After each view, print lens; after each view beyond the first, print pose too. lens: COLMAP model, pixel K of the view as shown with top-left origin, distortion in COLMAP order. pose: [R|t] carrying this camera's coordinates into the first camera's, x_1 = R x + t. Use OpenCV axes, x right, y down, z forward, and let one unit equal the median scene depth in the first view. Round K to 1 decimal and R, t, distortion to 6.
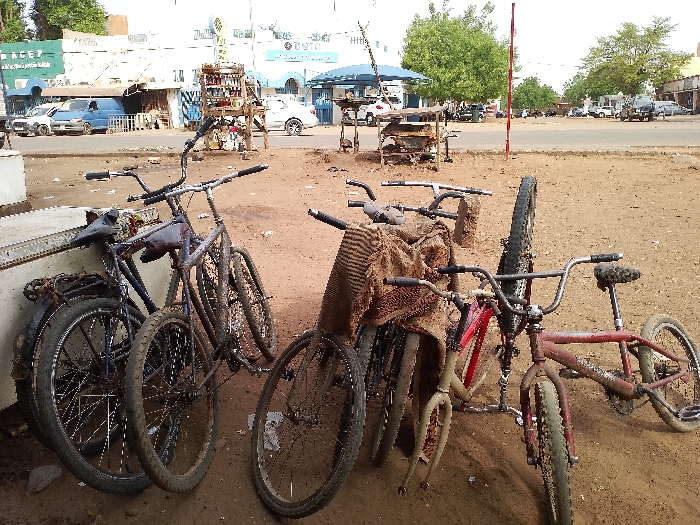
lens RADIAL K [[557.8, 0, 350.0], [0, 557.8, 262.5], [0, 0, 1]] dist [0.052716, -0.130981]
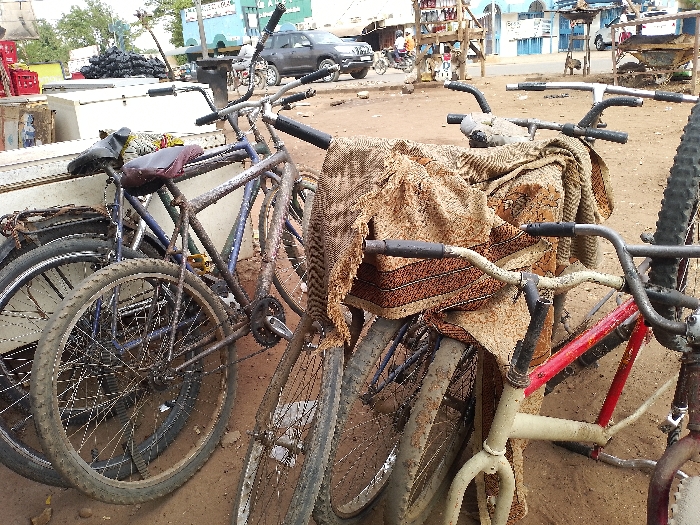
lens RADIAL K [[557.8, 0, 350.0], [0, 557.8, 262.5], [0, 0, 1]] dist [0.052716, -0.130981]
pose [[0.914798, 0.080854, -0.395736, 0.169382], [-0.038847, 0.992830, 0.113046, -0.006586], [0.402039, -0.088041, 0.911380, 0.327711]]
